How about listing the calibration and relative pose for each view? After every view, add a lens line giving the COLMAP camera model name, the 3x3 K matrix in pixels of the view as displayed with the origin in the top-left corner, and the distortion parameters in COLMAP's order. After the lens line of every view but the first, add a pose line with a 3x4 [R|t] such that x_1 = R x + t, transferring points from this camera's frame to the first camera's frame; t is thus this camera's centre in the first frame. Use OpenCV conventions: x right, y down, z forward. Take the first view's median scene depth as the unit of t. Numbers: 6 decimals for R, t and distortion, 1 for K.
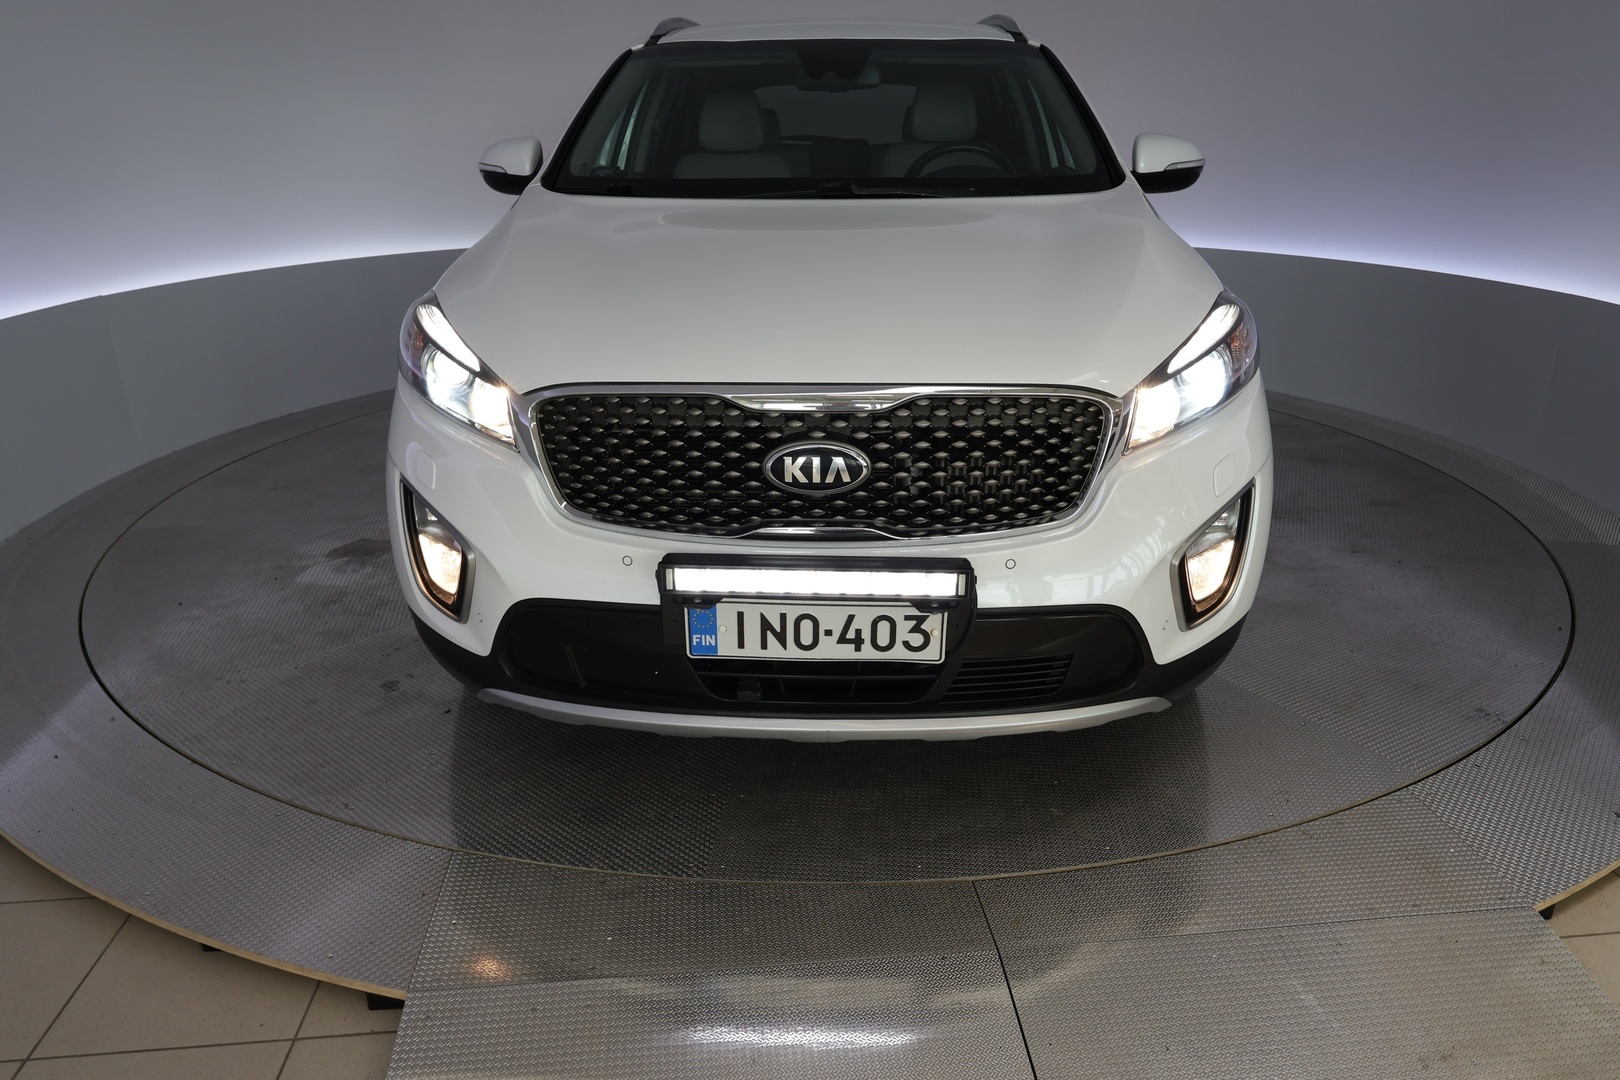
lens RADIAL K [[1108.2, 0, 813.9], [0, 1108.2, 539.3], [0, 0, 1]] dist [-0.000721, -0.000988]
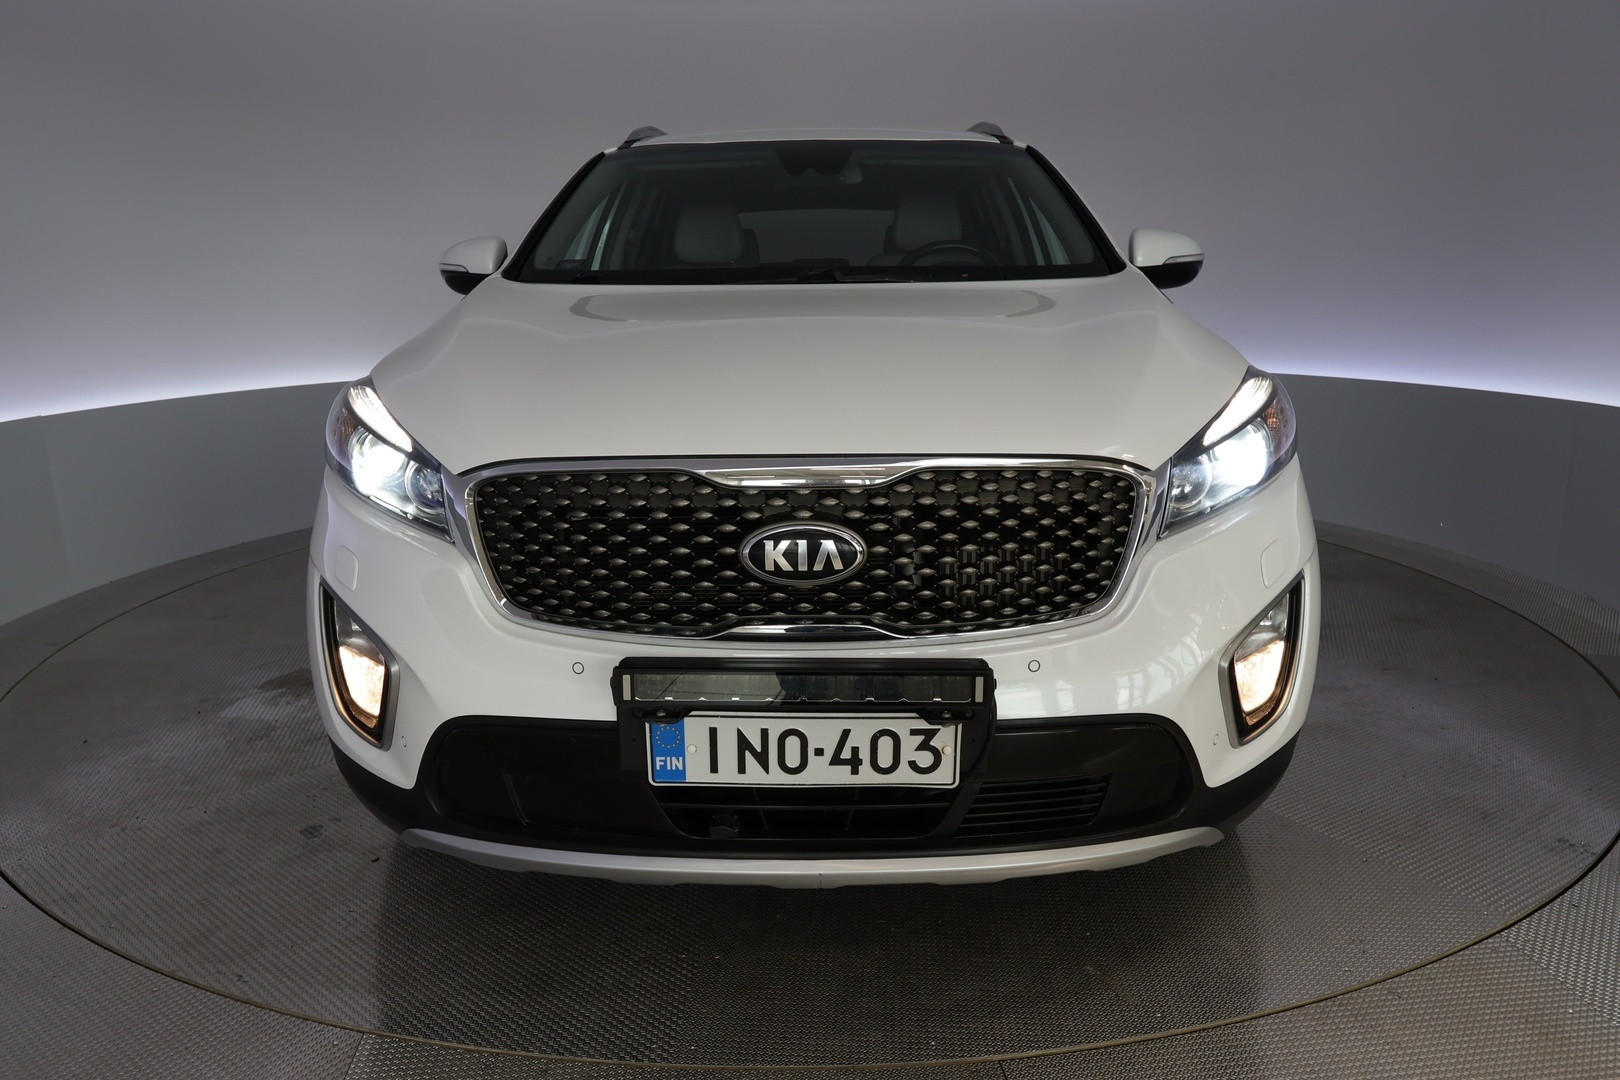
lens RADIAL K [[1108.2, 0, 813.9], [0, 1108.2, 539.3], [0, 0, 1]] dist [-0.000721, -0.000988]
pose [[0.999808, -0.010828, 0.016319, -0.002672], [0.012857, 0.991448, -0.129868, 0.033588], [-0.014773, 0.130053, 0.991397, 0.151930]]
